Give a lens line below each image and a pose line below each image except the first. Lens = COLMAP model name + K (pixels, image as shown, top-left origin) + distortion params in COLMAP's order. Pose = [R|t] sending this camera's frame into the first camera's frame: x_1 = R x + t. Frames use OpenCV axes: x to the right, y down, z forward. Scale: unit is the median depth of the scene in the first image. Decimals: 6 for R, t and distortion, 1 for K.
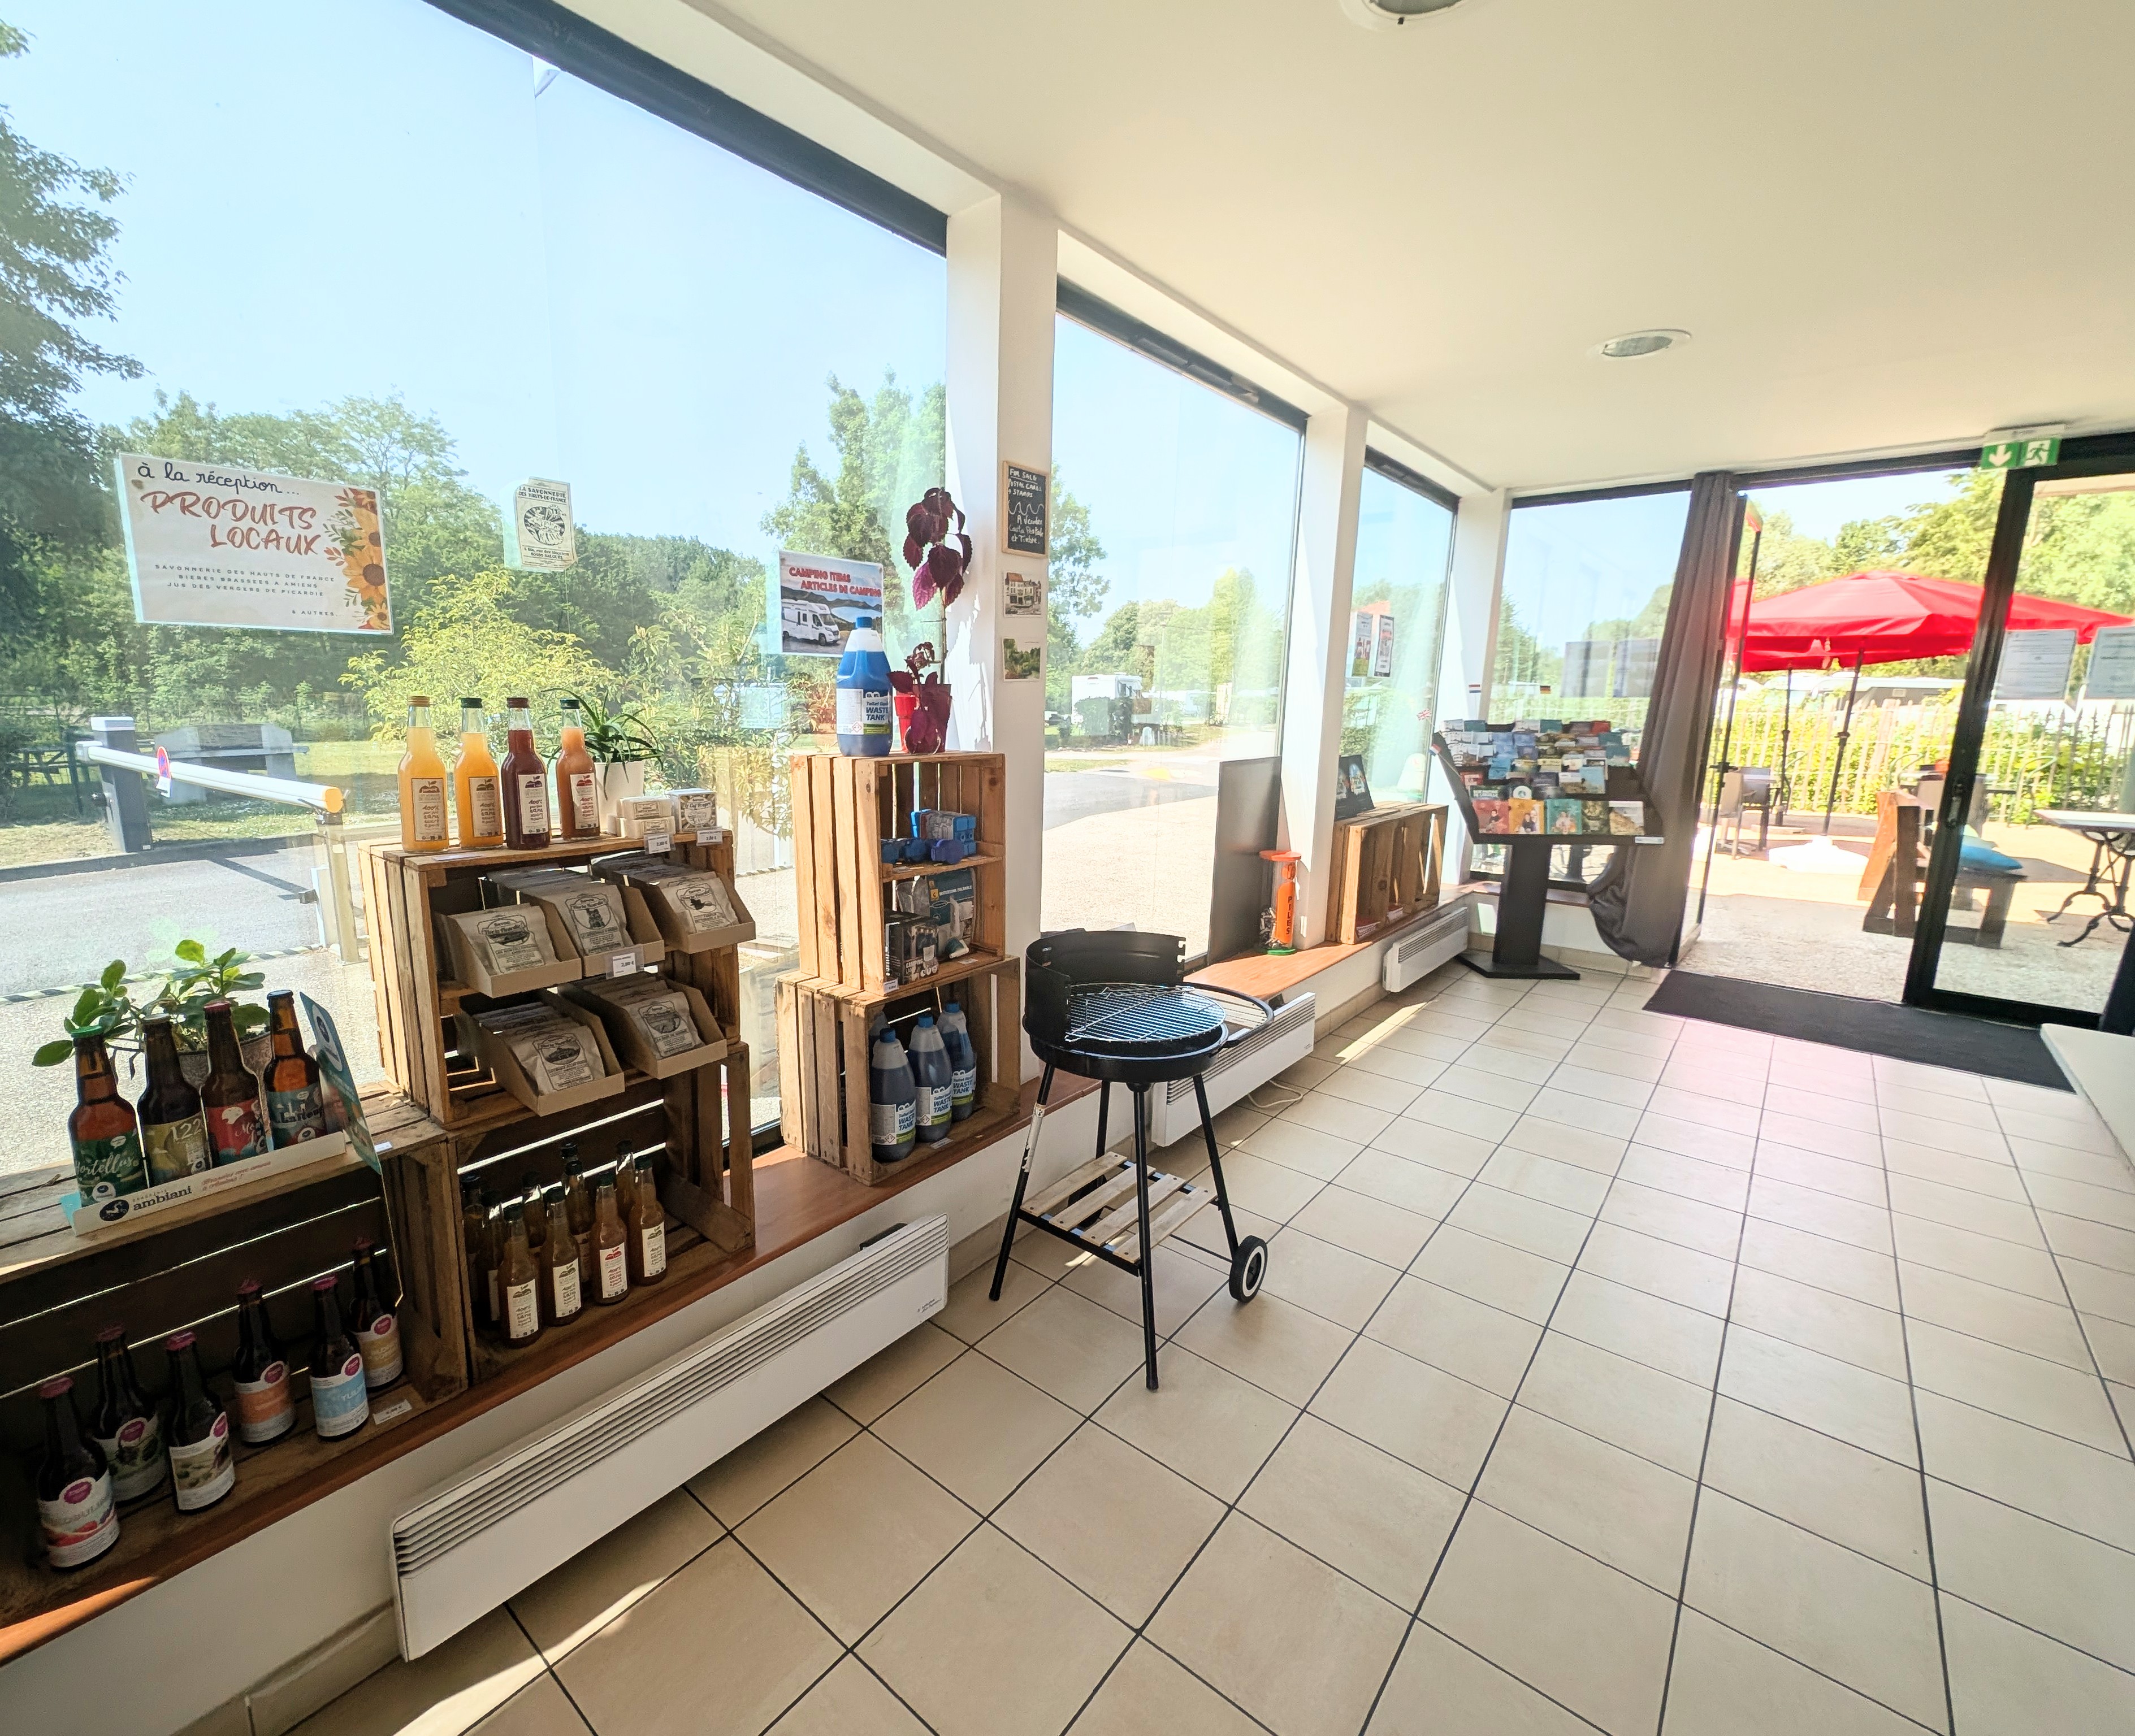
lens RADIAL K [[953.8, 0, 990.9], [0, 953.8, 875.9], [0, 0, 1]] dist [-0.001929, -0.000658]
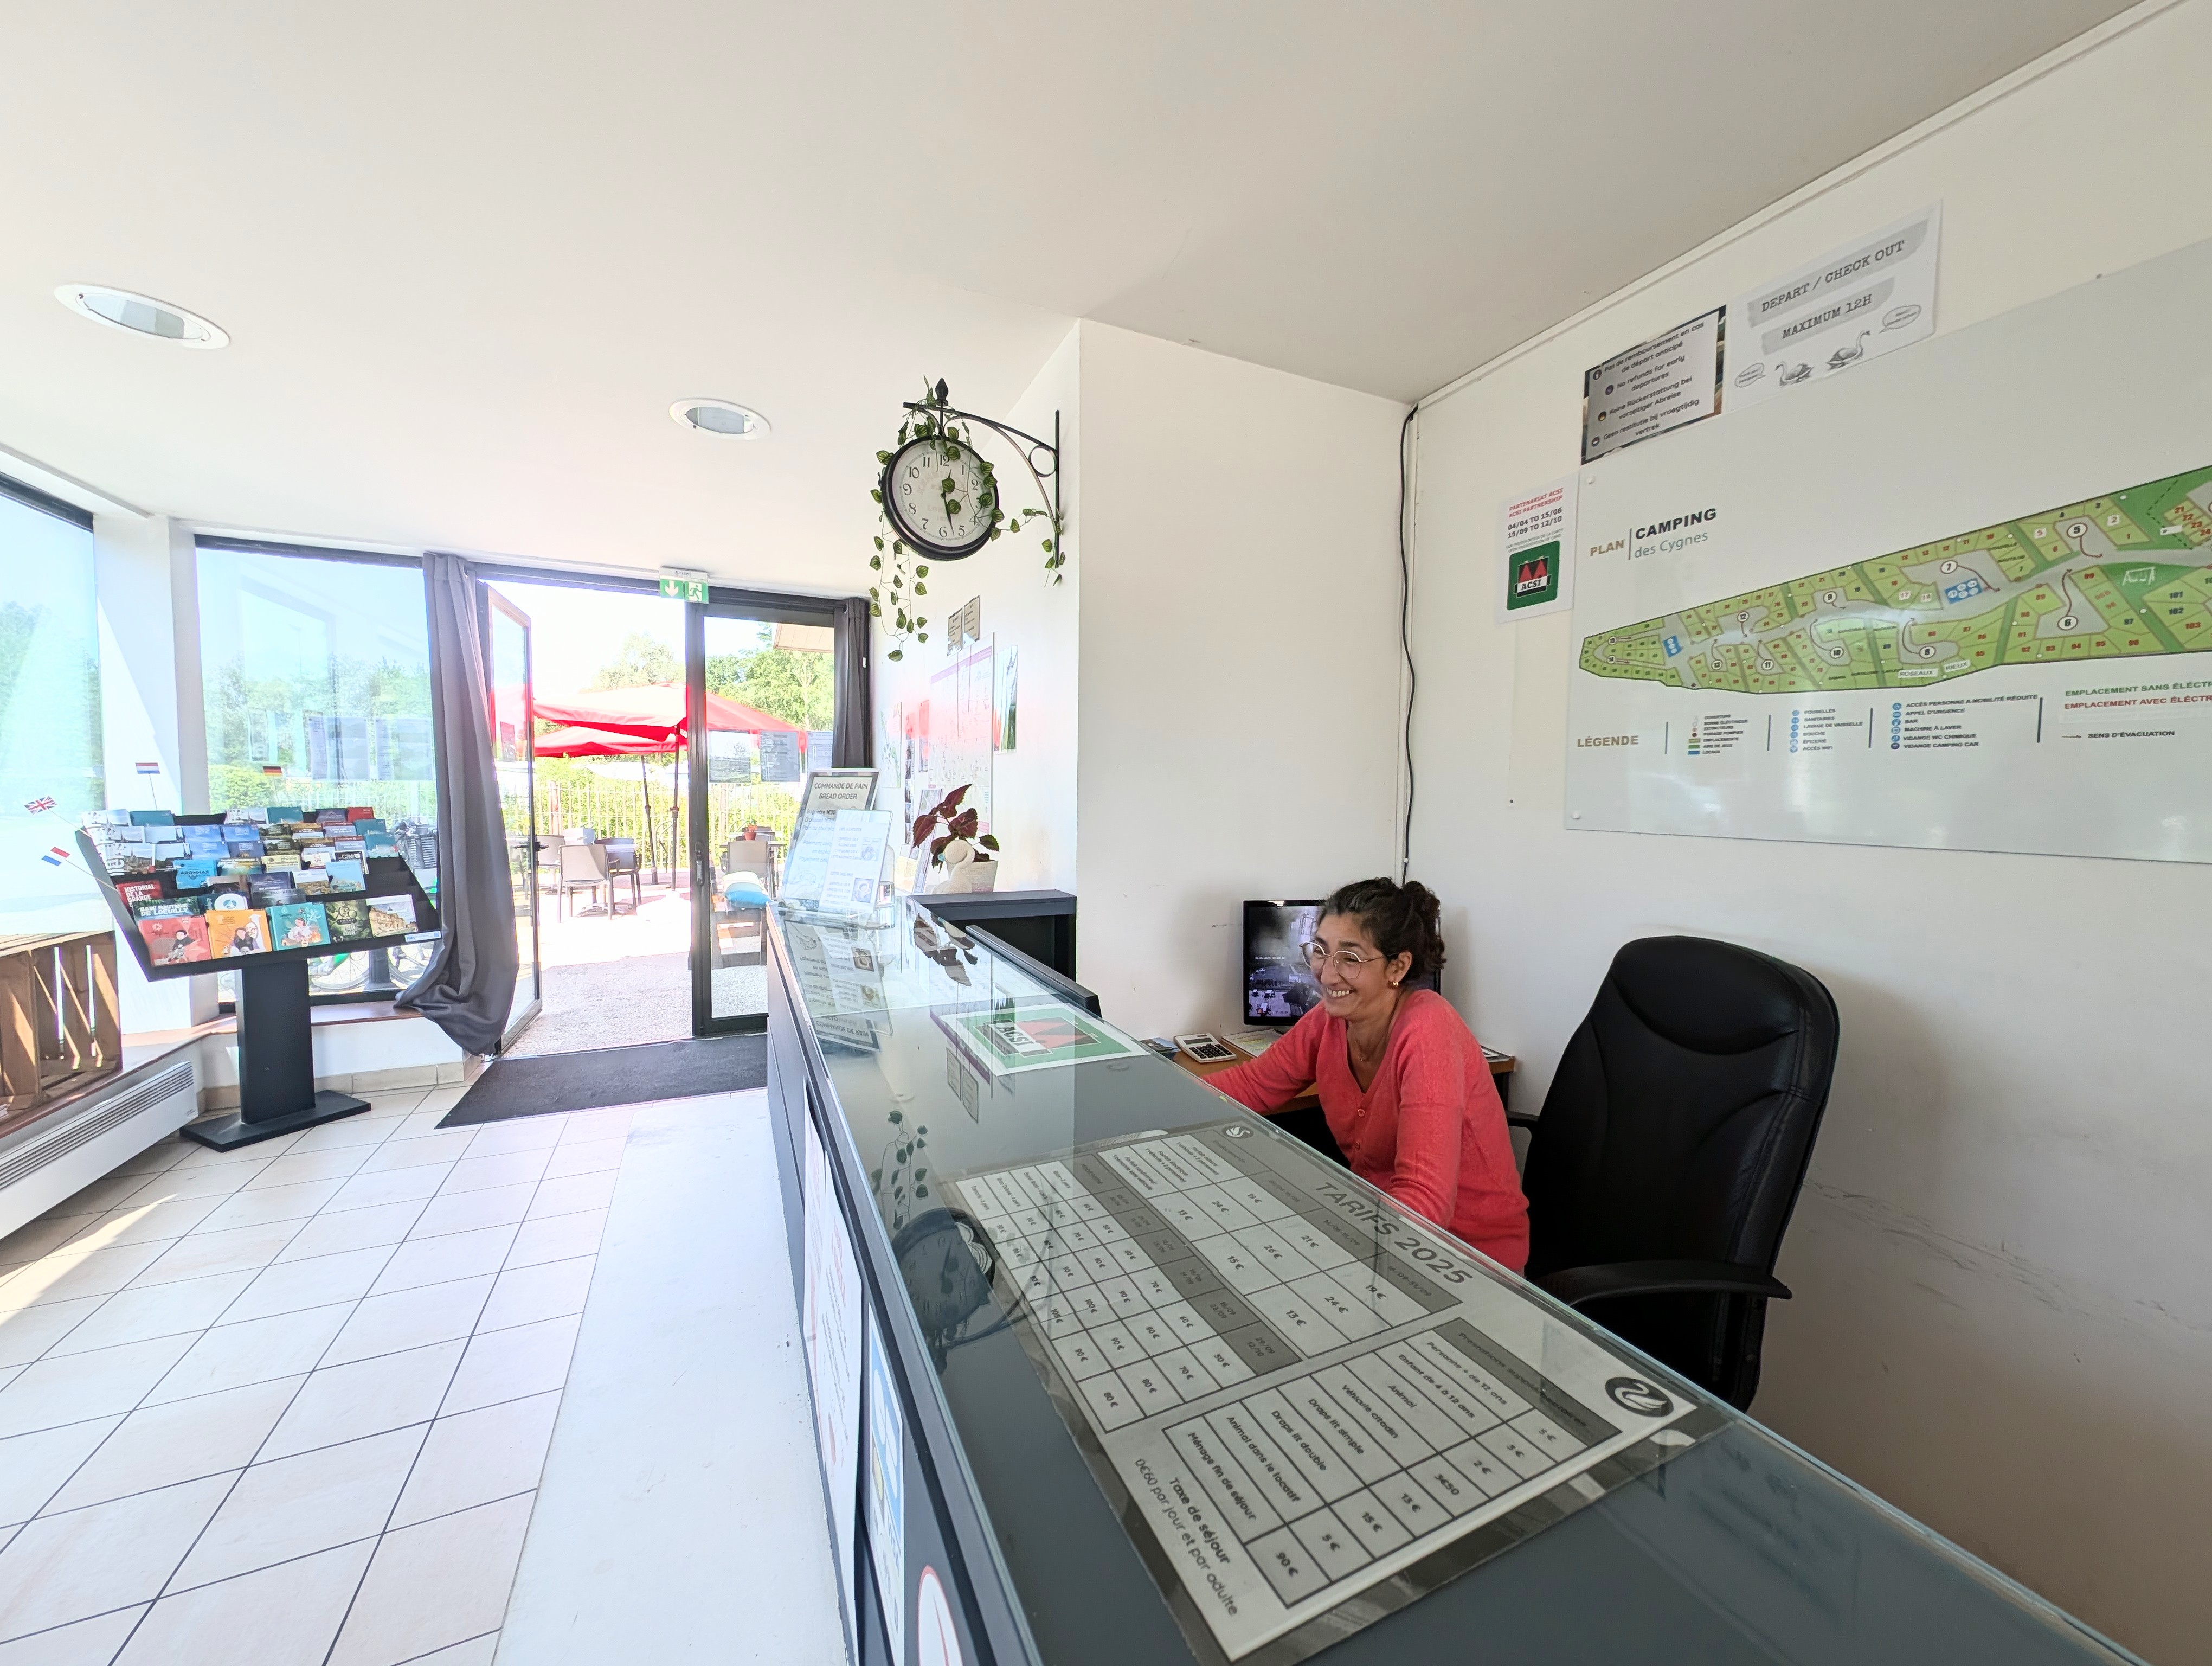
lens RADIAL K [[830.9, 0, 1115.7], [0, 830.9, 833.7], [0, 0, 1]] dist [0.011852, -0.000001]
pose [[0.398487, -0.060352, 0.915186, 0.217984], [0.168480, 0.985670, -0.008359, -0.015307], [-0.901567, 0.157522, 0.402945, 0.068063]]
